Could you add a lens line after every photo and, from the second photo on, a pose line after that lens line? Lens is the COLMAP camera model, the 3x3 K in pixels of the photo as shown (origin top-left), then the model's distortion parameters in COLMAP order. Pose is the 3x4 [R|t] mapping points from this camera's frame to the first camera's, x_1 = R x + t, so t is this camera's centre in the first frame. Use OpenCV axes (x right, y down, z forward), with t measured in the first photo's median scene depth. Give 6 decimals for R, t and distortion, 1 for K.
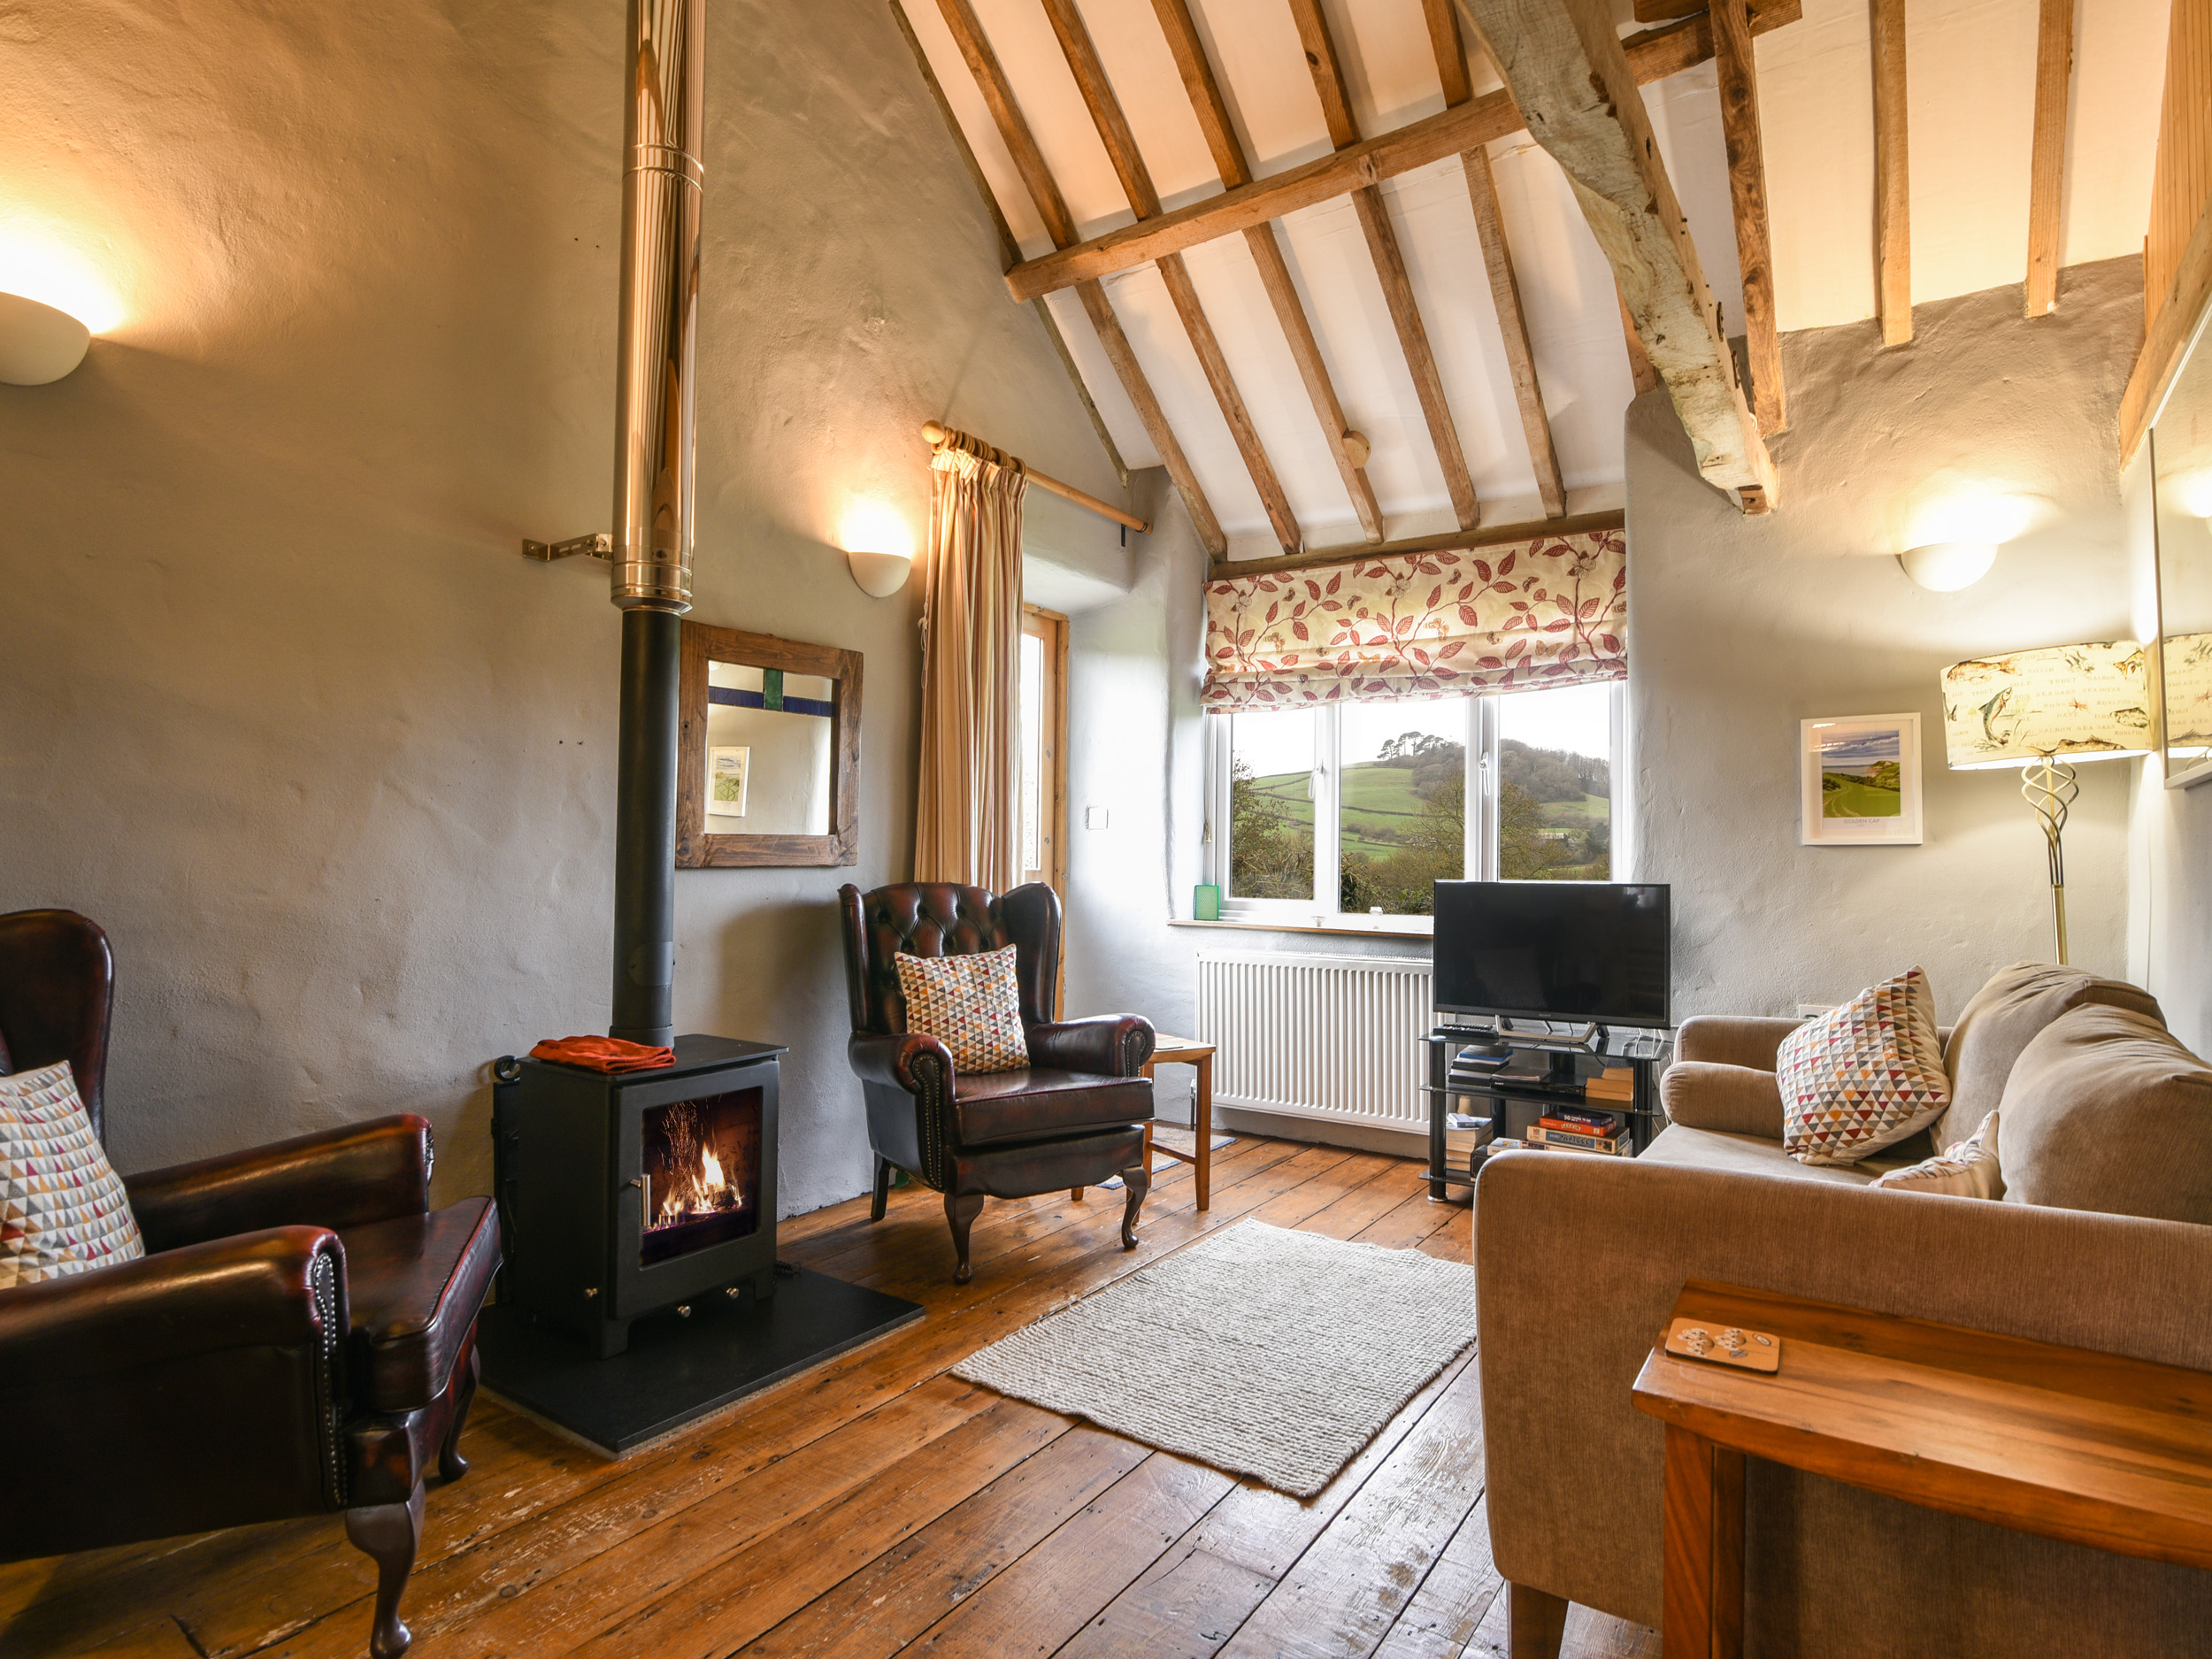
lens RADIAL K [[1153.0, 0, 1104.6], [0, 1153.0, 839.6], [0, 0, 1]] dist [-0.020695, 0.000343]
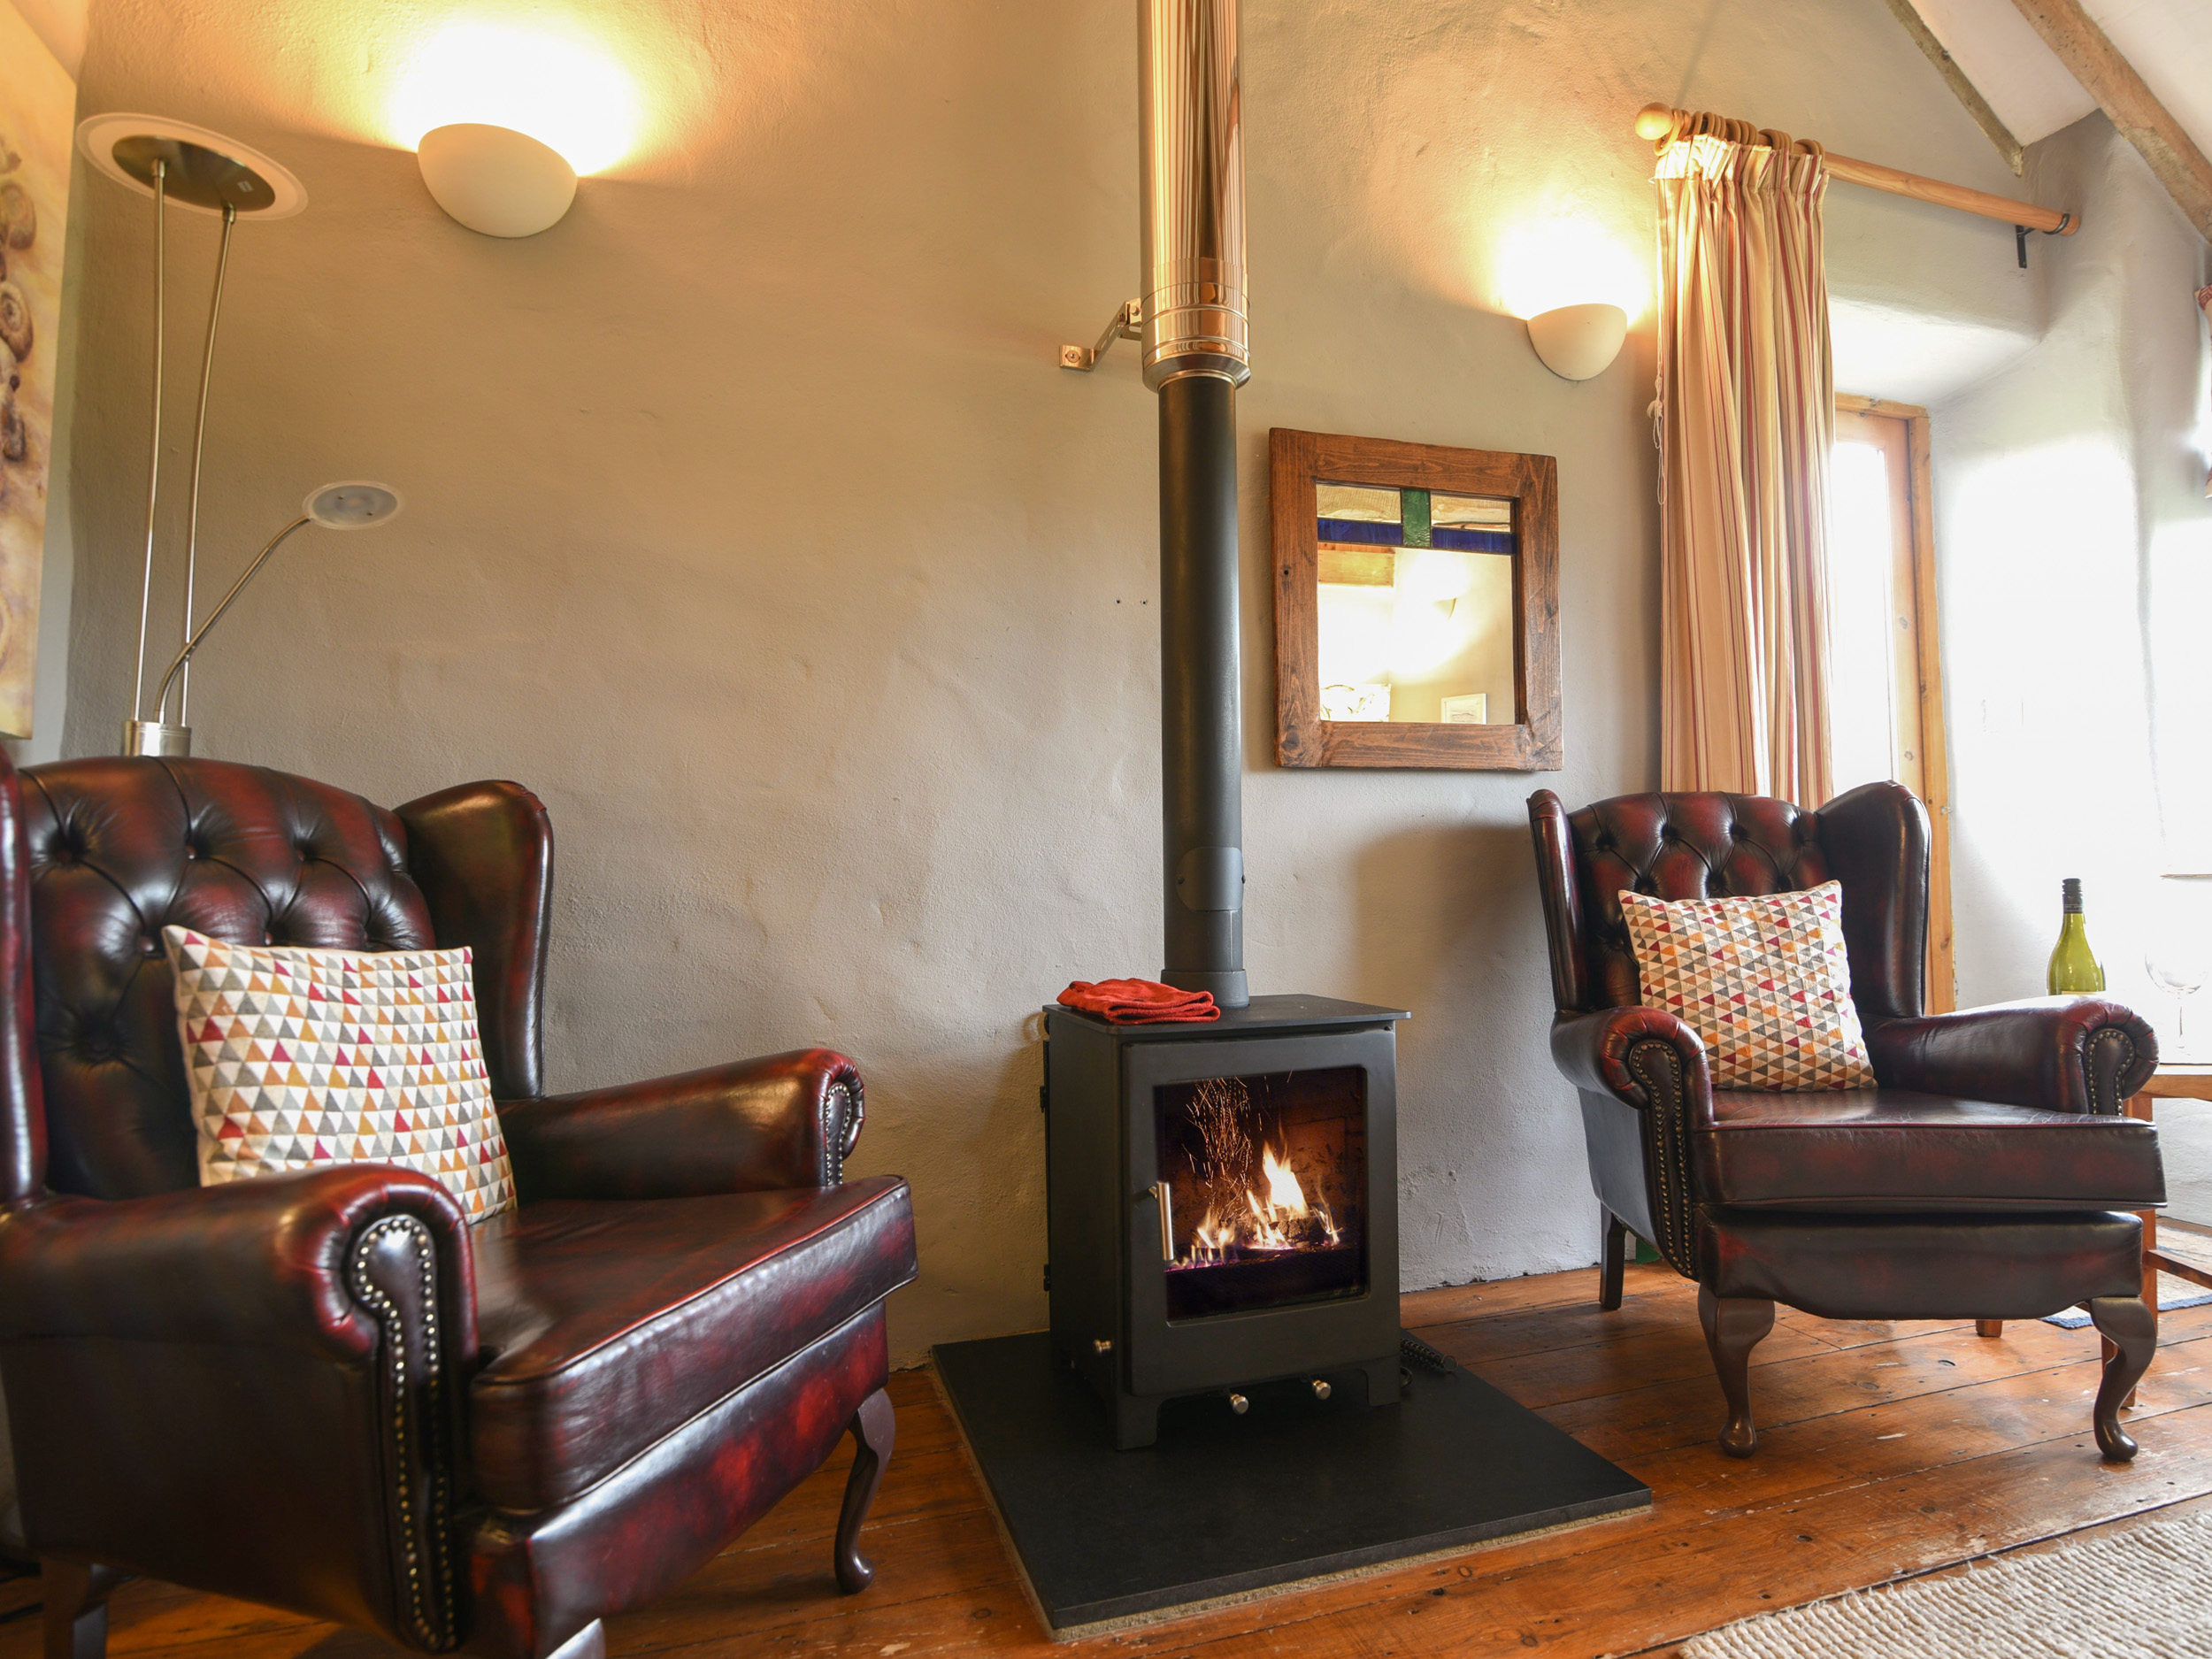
lens RADIAL K [[1206.1, 0, 1106.0], [0, 1206.1, 829.5], [0, 0, 1]] dist [-0.020208, 0.000785]
pose [[0.789799, -0.050161, -0.611311, 0.002828], [0.033276, 0.998687, -0.038955, 0.084393], [0.612462, 0.010425, 0.790431, 0.311528]]
